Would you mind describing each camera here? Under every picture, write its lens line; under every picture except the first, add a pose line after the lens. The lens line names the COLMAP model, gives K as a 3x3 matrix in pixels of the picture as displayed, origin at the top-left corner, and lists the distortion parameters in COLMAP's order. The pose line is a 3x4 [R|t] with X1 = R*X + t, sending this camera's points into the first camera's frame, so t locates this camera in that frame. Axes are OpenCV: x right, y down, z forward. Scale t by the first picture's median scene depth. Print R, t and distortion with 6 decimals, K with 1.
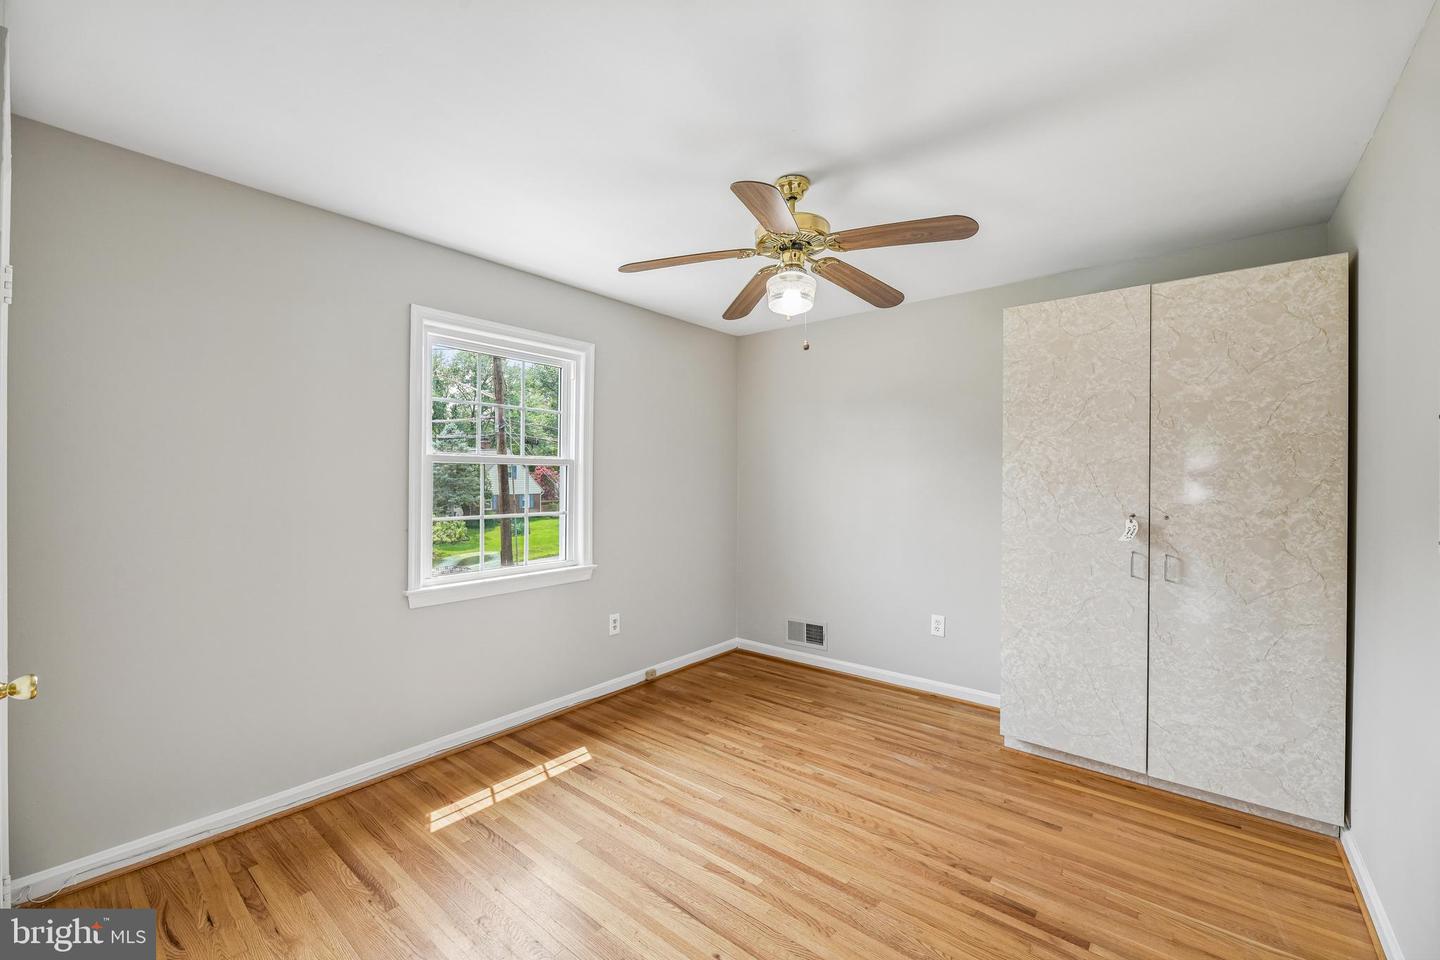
lens RADIAL K [[577.1, 0, 729.1], [0, 577.1, 480.5], [0, 0, 1]] dist [-0.000356, -0.003471]
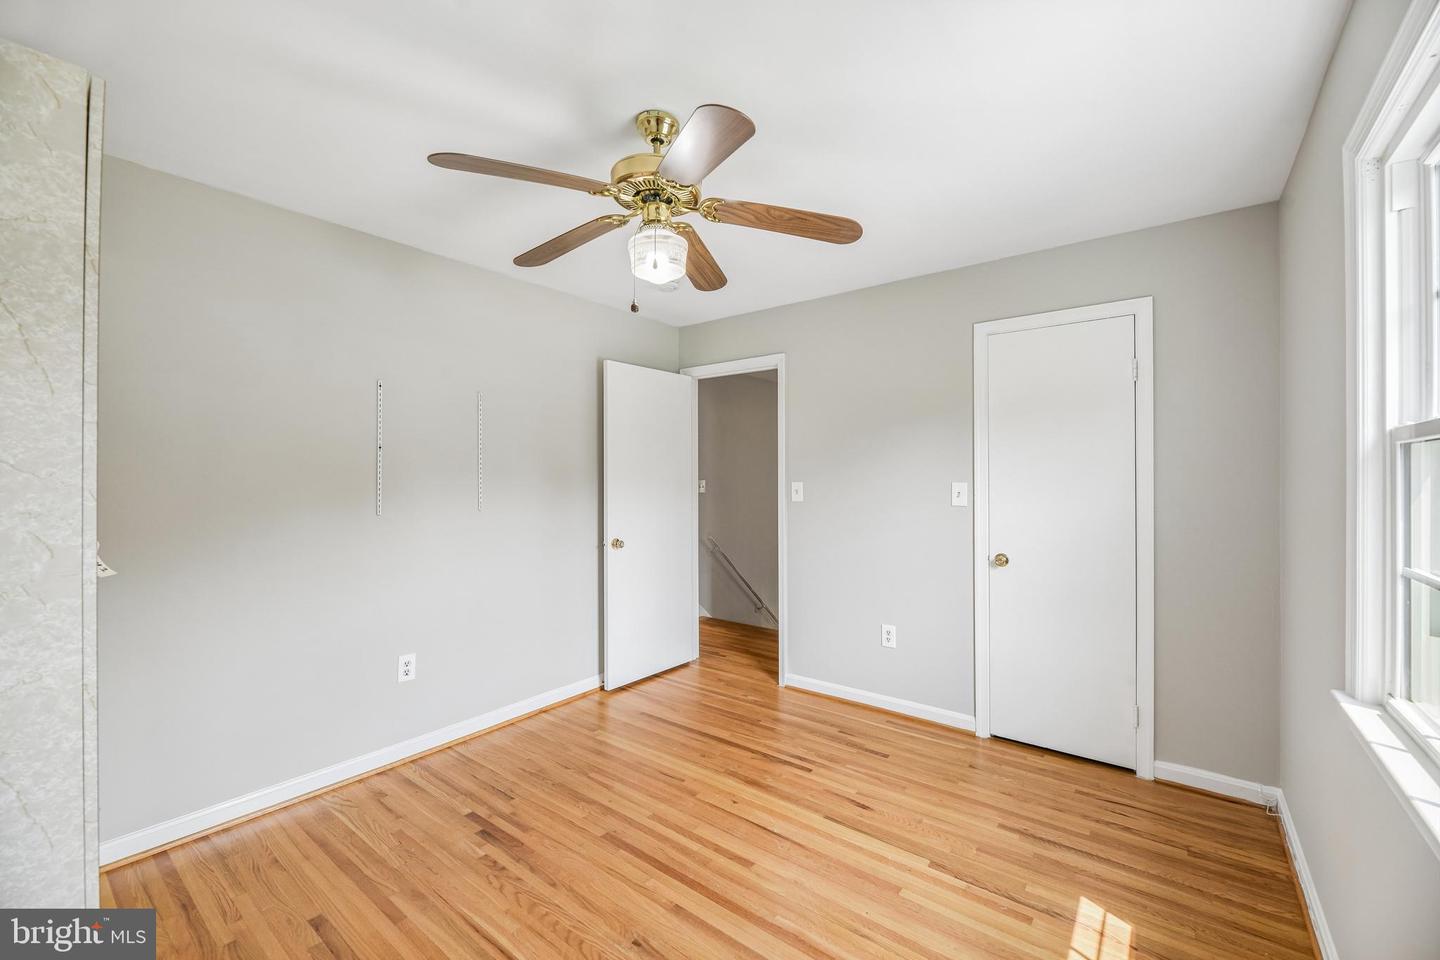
lens RADIAL K [[577.1, 0, 727.6], [0, 577.1, 478.3], [0, 0, 1]] dist [-0.000356, -0.003471]
pose [[-0.999751, -0.003028, -0.022115, 0.019353], [-0.003094, 0.999991, 0.002946, -0.005403], [0.022106, 0.003014, -0.999751, 1.453230]]
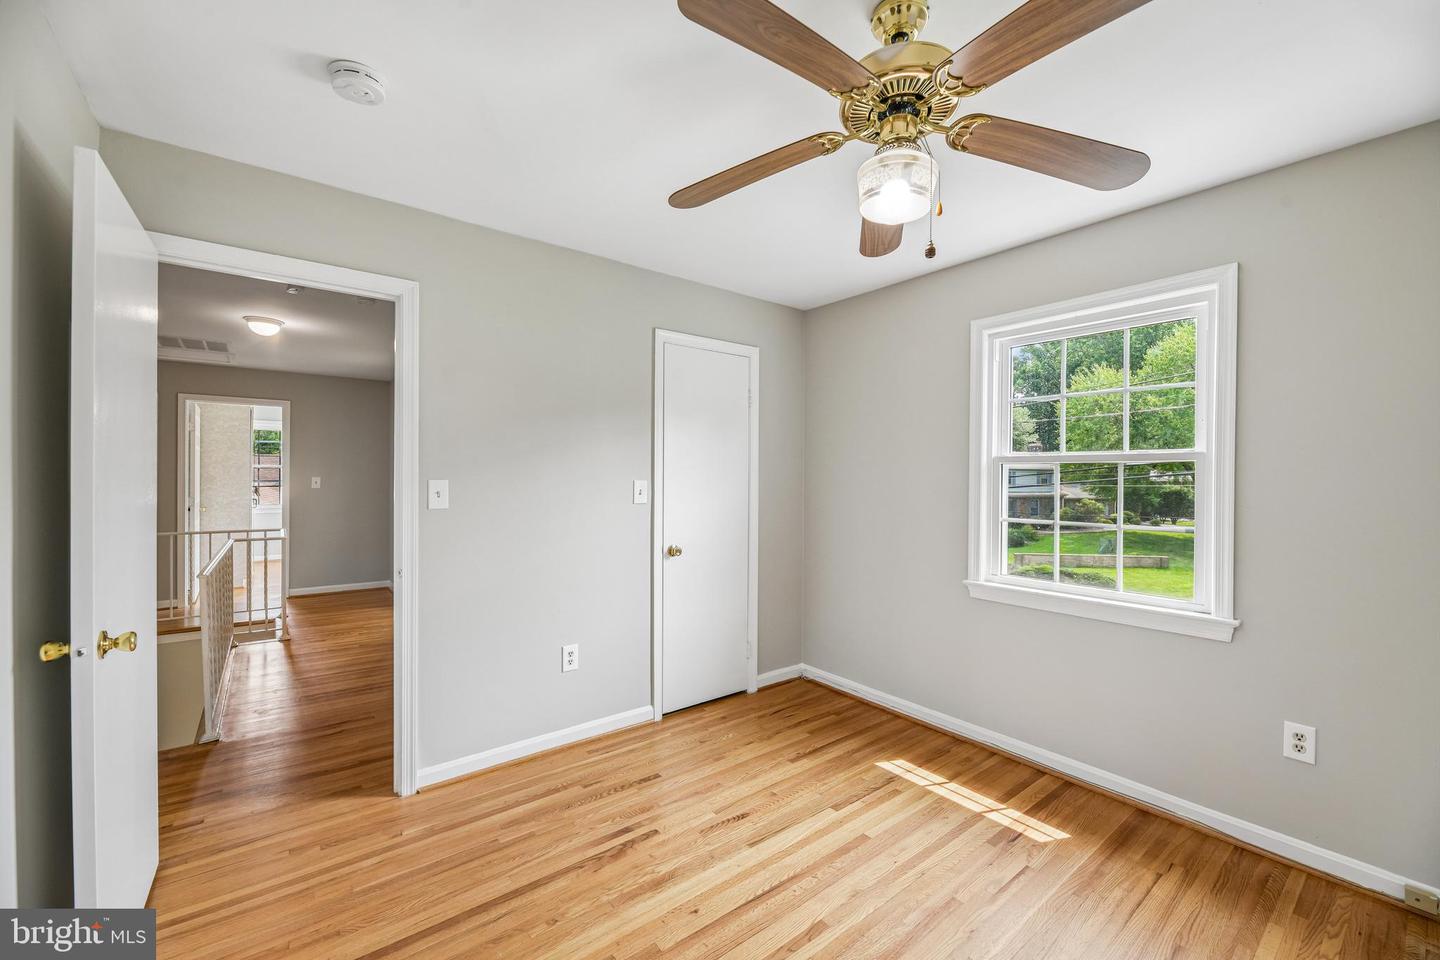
lens RADIAL K [[577.1, 0, 720.9], [0, 577.1, 478.9], [0, 0, 1]] dist [-0.000356, -0.003471]
pose [[-0.228582, -0.002983, -0.973520, 0.610863], [-0.009659, 0.999953, -0.000796, 0.001466], [0.973477, 0.009221, -0.228600, 0.756839]]
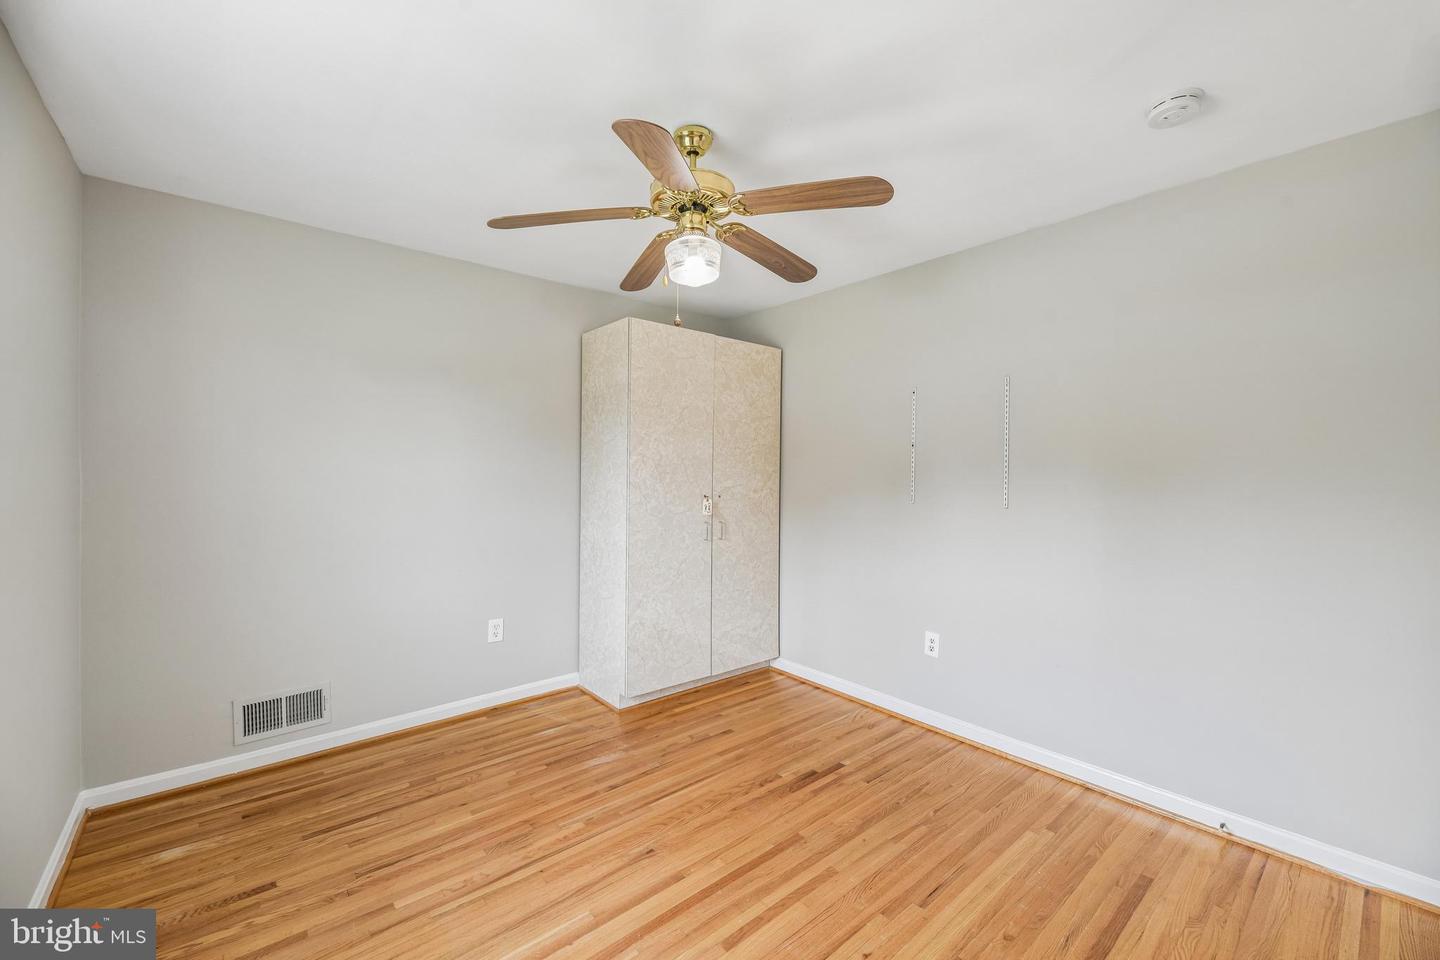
lens RADIAL K [[577.1, 0, 724.4], [0, 577.1, 478.2], [0, 0, 1]] dist [-0.000356, -0.003471]
pose [[0.185030, -0.014837, 0.982621, -0.600417], [-0.000826, 0.999883, 0.015253, -0.004102], [-0.982733, -0.003634, 0.184996, 0.620699]]
